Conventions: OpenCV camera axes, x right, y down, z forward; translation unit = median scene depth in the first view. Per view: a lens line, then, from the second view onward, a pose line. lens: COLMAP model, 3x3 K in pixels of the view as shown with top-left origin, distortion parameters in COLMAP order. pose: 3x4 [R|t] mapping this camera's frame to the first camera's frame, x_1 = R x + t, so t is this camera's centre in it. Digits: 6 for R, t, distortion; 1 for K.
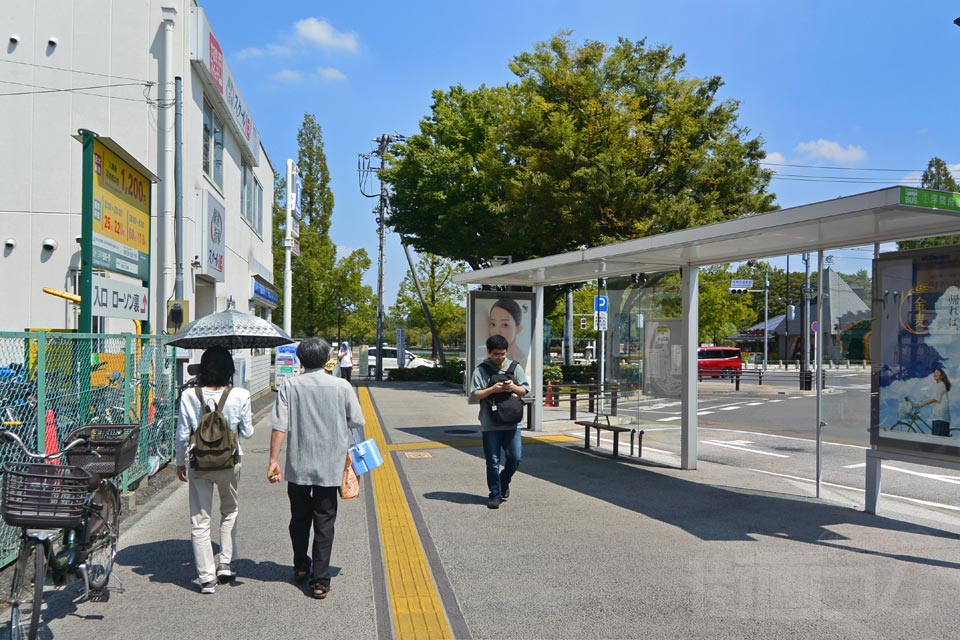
lens RADIAL K [[685.4, 0, 458.4], [0, 685.4, 344.3], [0, 0, 1]] dist [-0.000615, -0.000756]
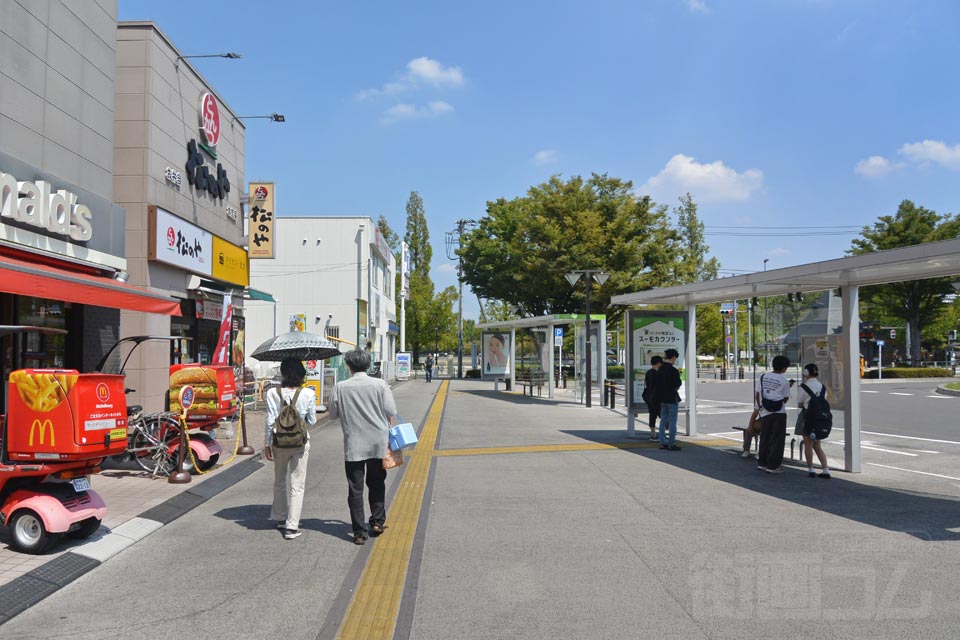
lens RADIAL K [[685.4, 0, 458.4], [0, 685.4, 344.3], [0, 0, 1]] dist [-0.000615, -0.000756]
pose [[0.988336, -0.013652, -0.151676, 0.139179], [0.011324, 0.999805, -0.016202, 0.002689], [0.151868, 0.014296, 0.988297, -0.638136]]
